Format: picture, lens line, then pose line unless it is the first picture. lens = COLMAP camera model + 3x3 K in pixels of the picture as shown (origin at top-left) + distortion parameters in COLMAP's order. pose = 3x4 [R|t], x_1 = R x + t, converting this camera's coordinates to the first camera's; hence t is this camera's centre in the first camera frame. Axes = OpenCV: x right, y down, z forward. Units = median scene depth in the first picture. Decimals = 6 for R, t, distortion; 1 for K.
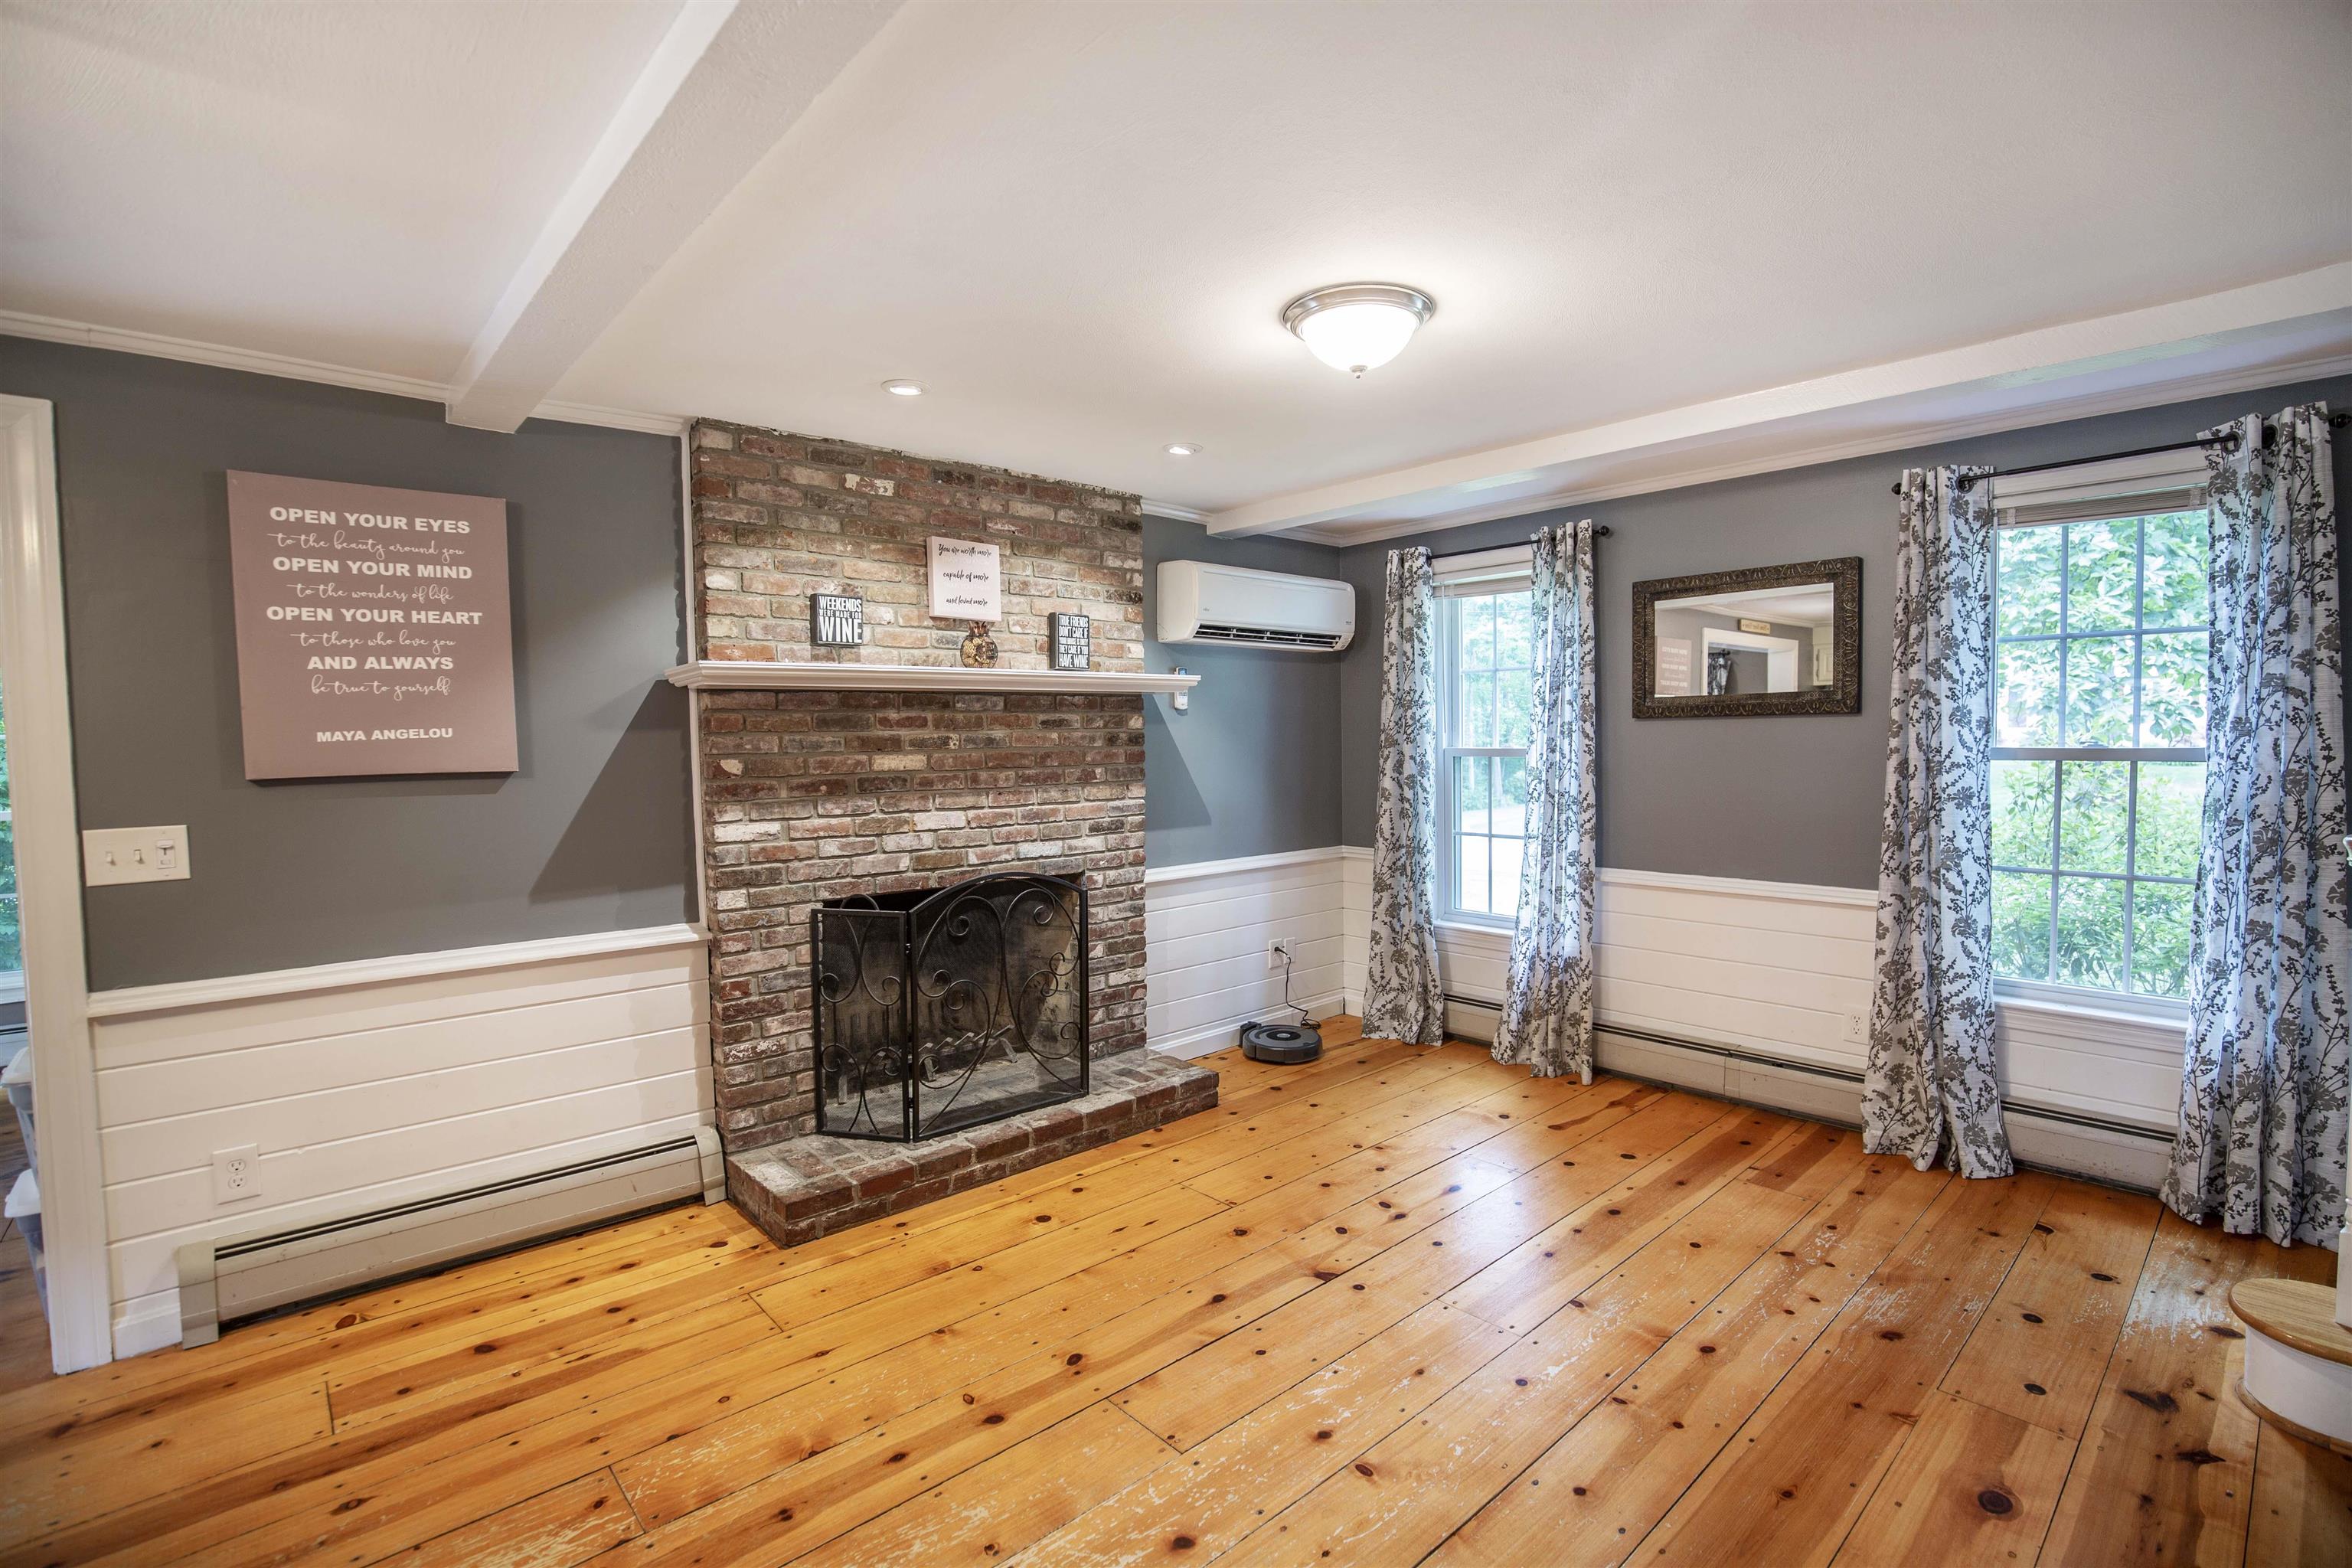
lens RADIAL K [[1078.7, 0, 1198.2], [0, 1078.7, 789.8], [0, 0, 1]] dist [-0.028690, 0.002352]
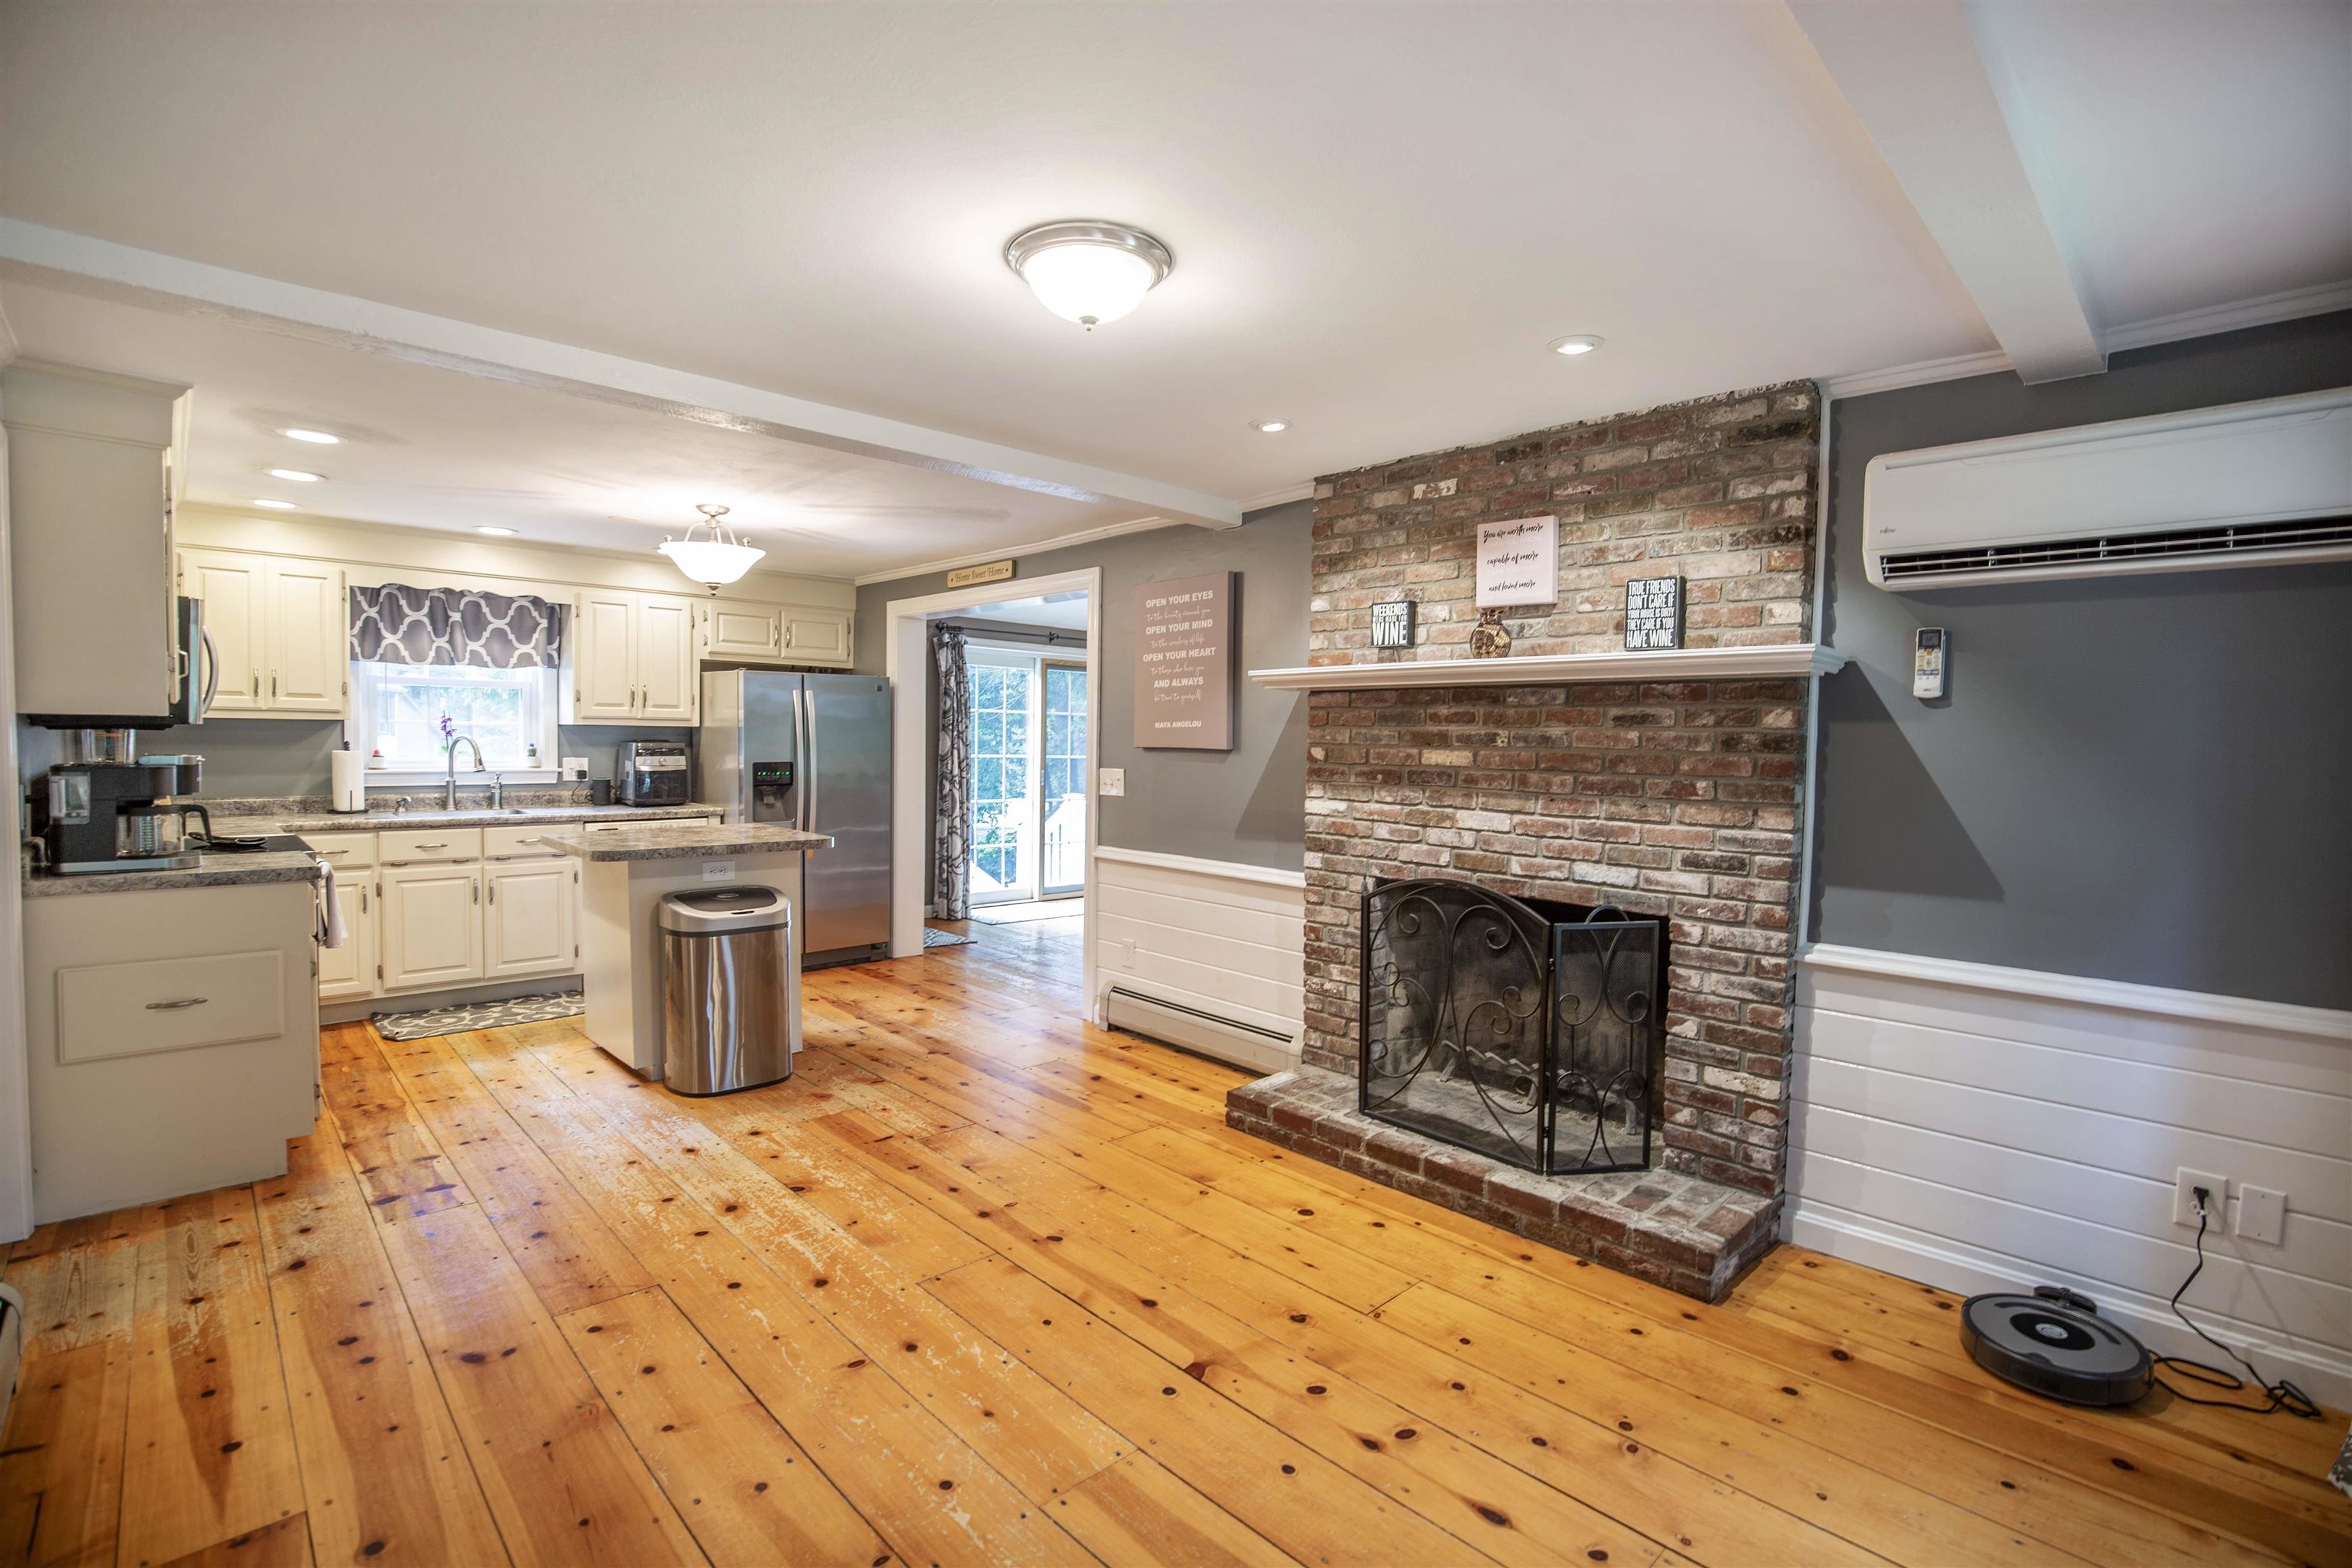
lens RADIAL K [[1078.7, 0, 1182.7], [0, 1078.7, 786.8], [0, 0, 1]] dist [-0.028690, 0.002352]
pose [[0.019700, 0.061659, -0.997903, 0.786677], [-0.065496, 0.996032, 0.060251, -0.046456], [0.997658, 0.064172, 0.023661, 0.792970]]
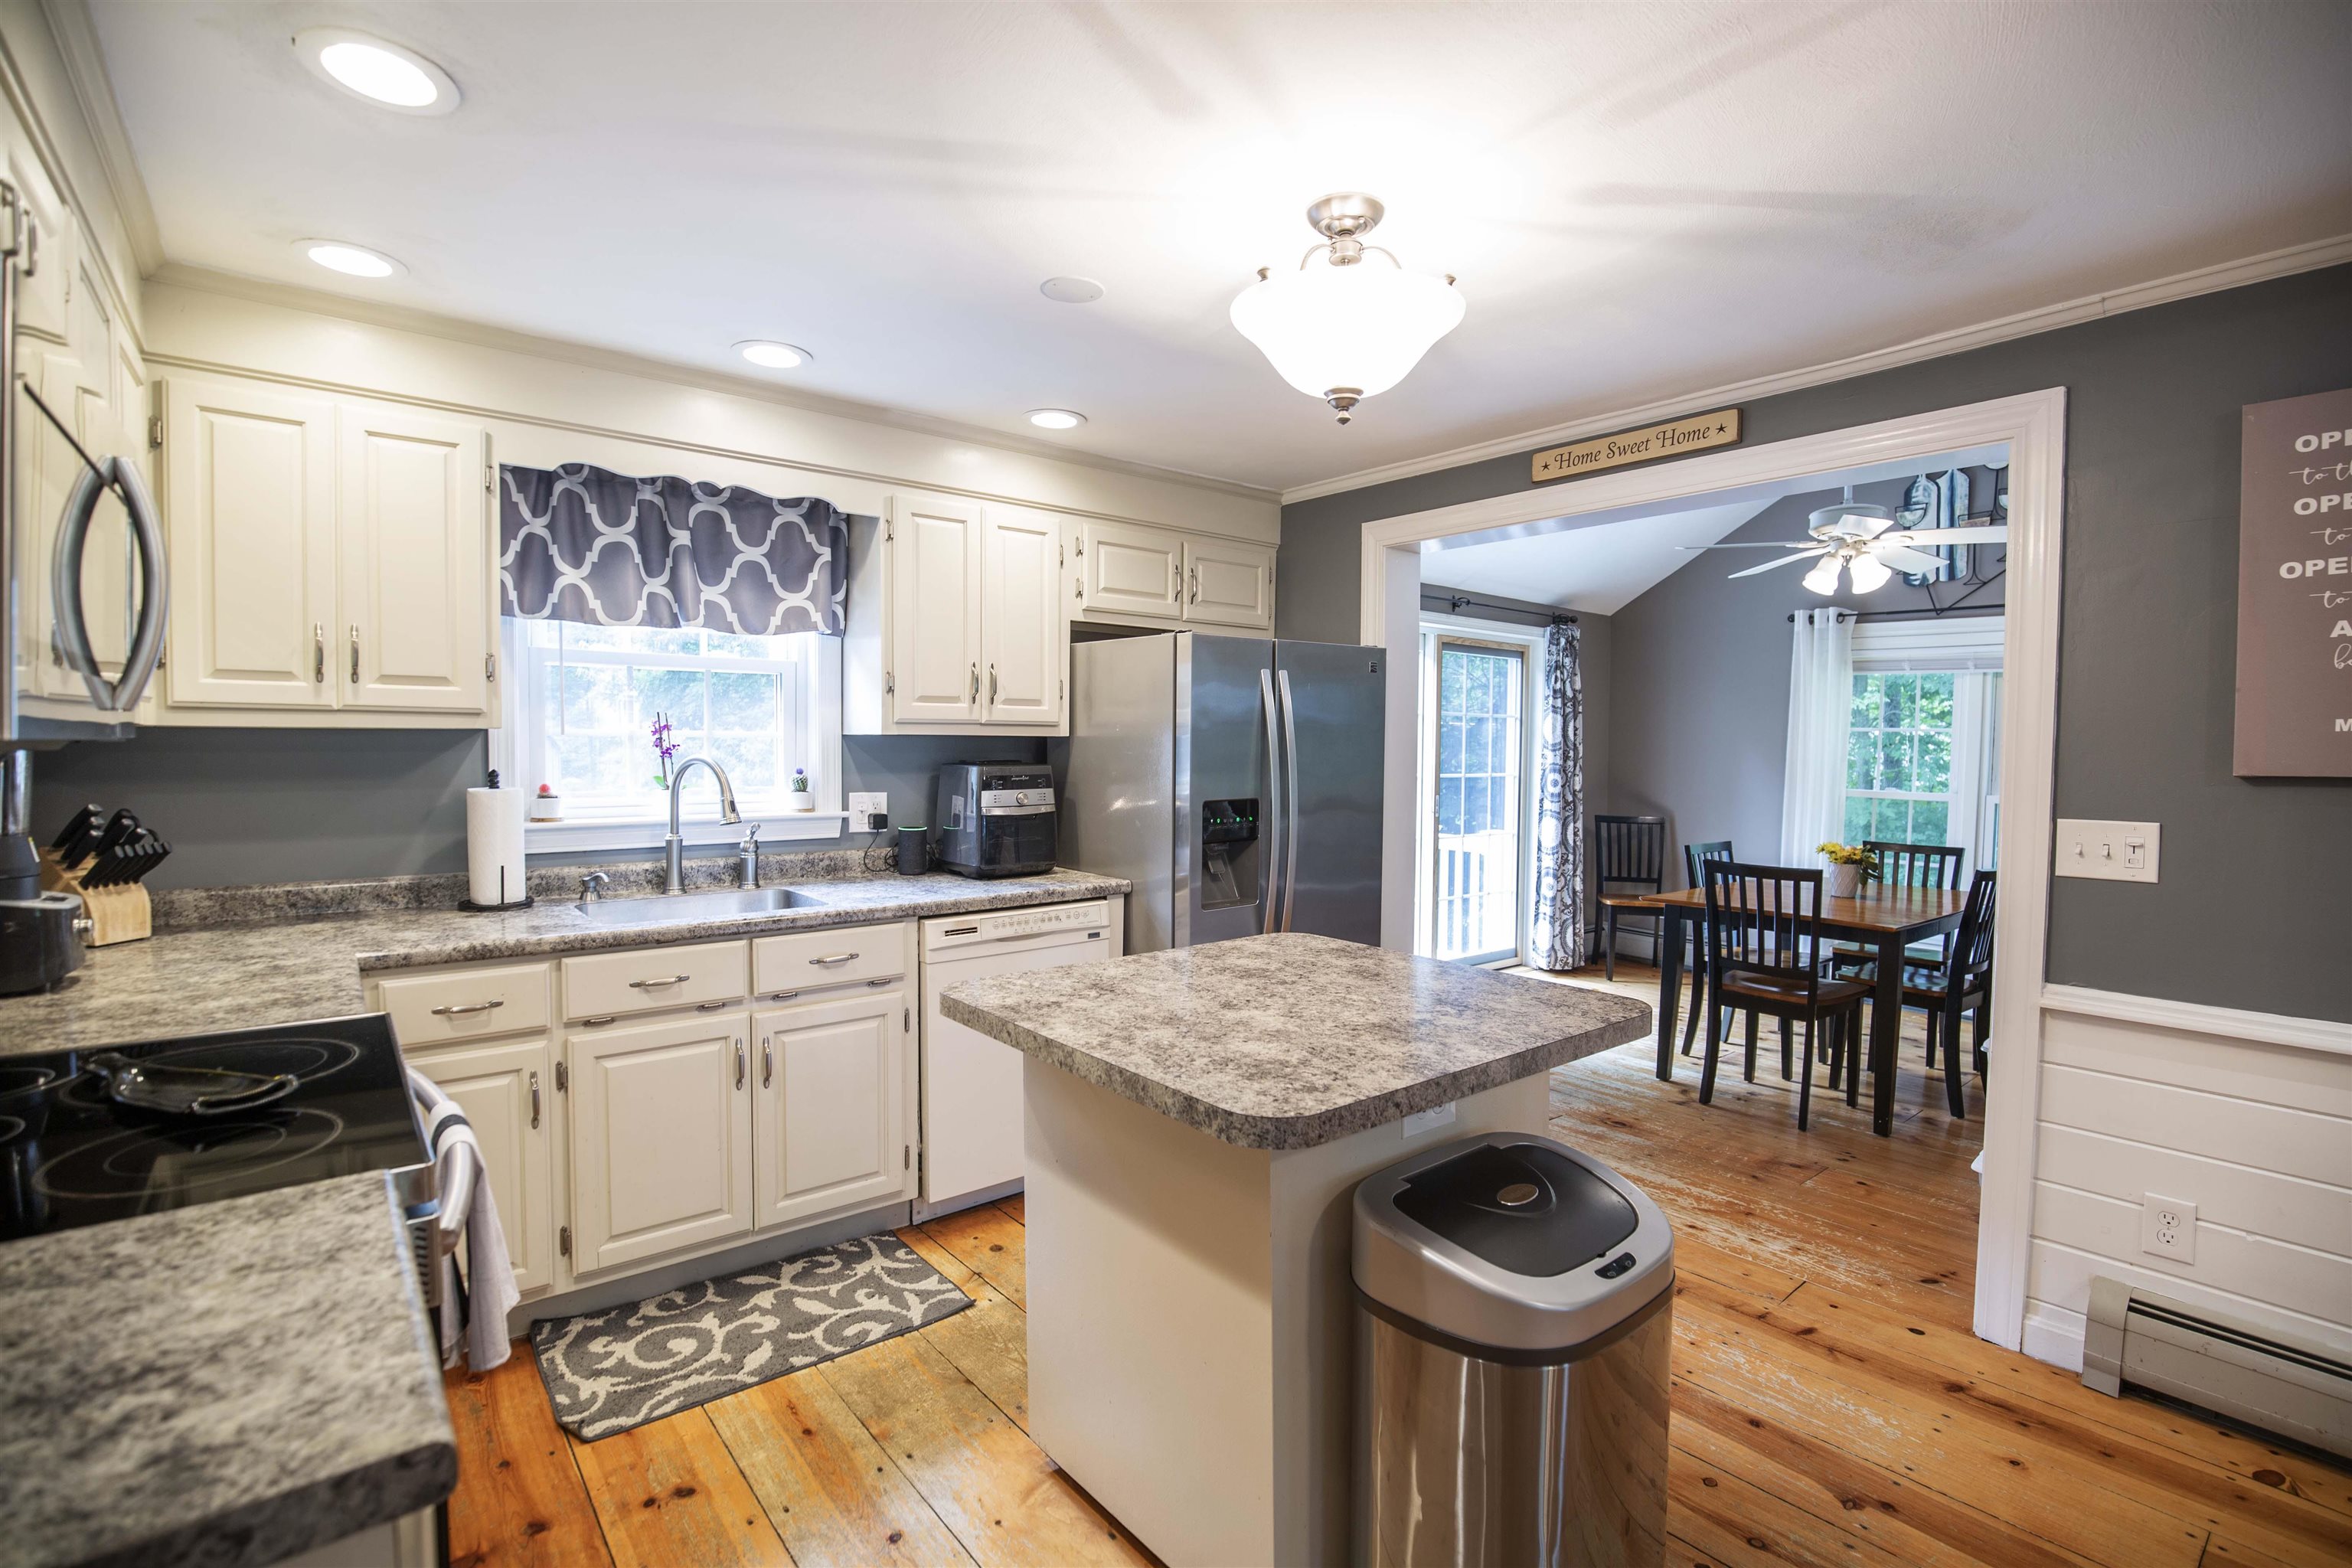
lens RADIAL K [[1078.7, 0, 1176.0], [0, 1078.7, 788.0], [0, 0, 1]] dist [-0.028690, 0.002352]
pose [[-0.057444, 0.056622, -0.996742, -0.019310], [-0.055232, 0.996681, 0.059802, -0.002485], [0.996820, 0.058488, -0.054126, 0.160149]]
